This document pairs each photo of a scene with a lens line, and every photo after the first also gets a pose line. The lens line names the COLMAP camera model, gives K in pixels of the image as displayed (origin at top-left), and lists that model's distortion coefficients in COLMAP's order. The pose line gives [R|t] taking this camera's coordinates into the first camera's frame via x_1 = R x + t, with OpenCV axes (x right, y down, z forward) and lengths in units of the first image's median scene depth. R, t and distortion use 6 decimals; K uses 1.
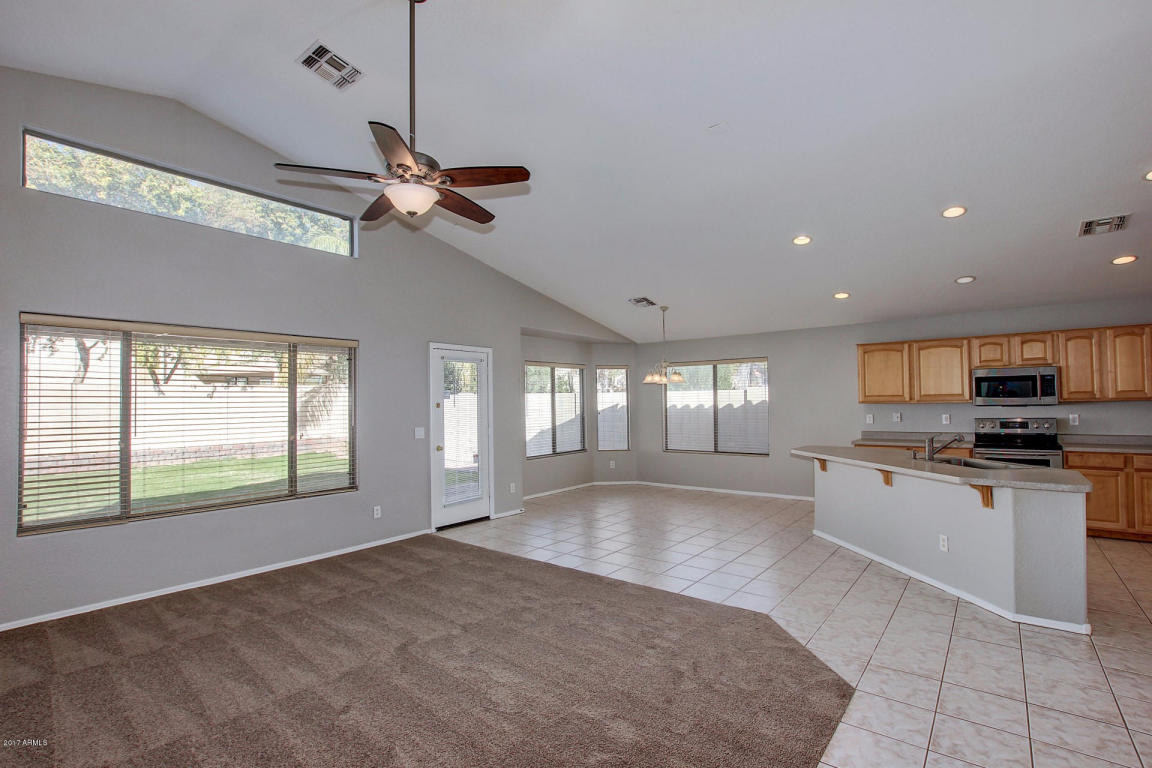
lens RADIAL K [[543.7, 0, 576.1], [0, 543.7, 386.8], [0, 0, 1]] dist [-0.025940, -0.000034]
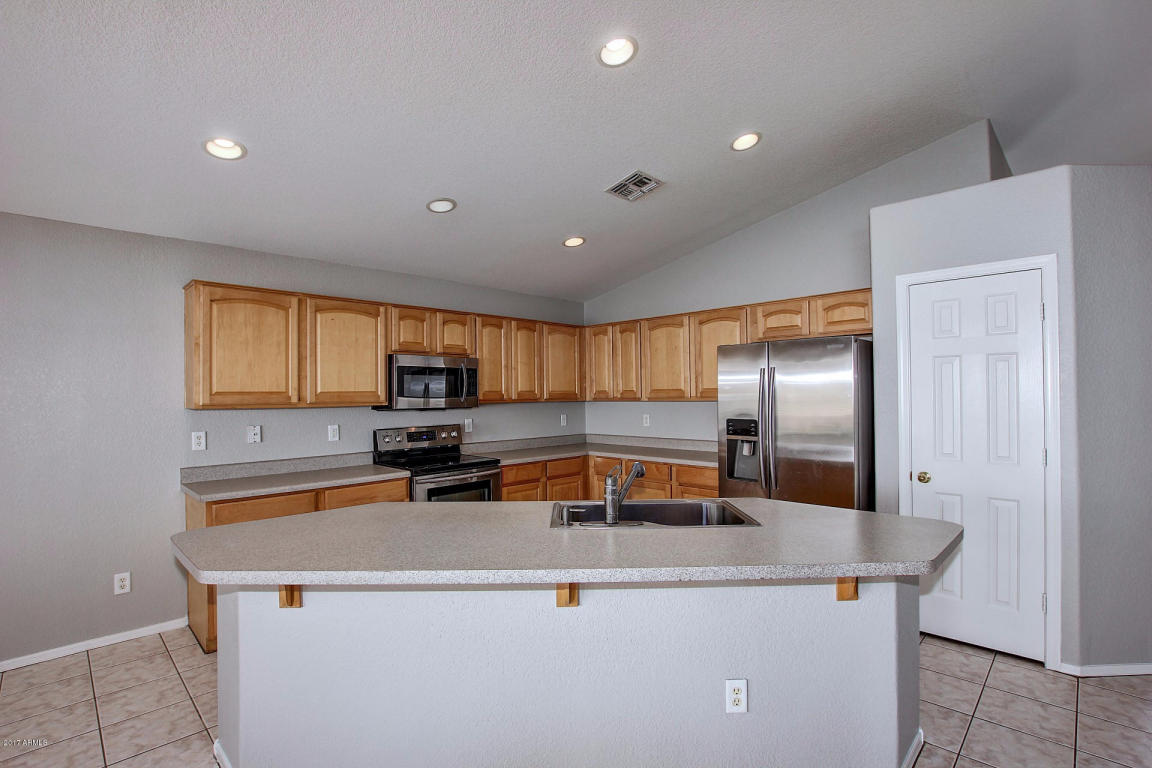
lens RADIAL K [[543.7, 0, 575.7], [0, 543.7, 388.3], [0, 0, 1]] dist [-0.025940, -0.000034]
pose [[0.110555, 0.022547, 0.993614, 0.118346], [-0.020401, 0.999583, -0.020413, 0.017588], [-0.993661, -0.018014, 0.110969, 0.709722]]
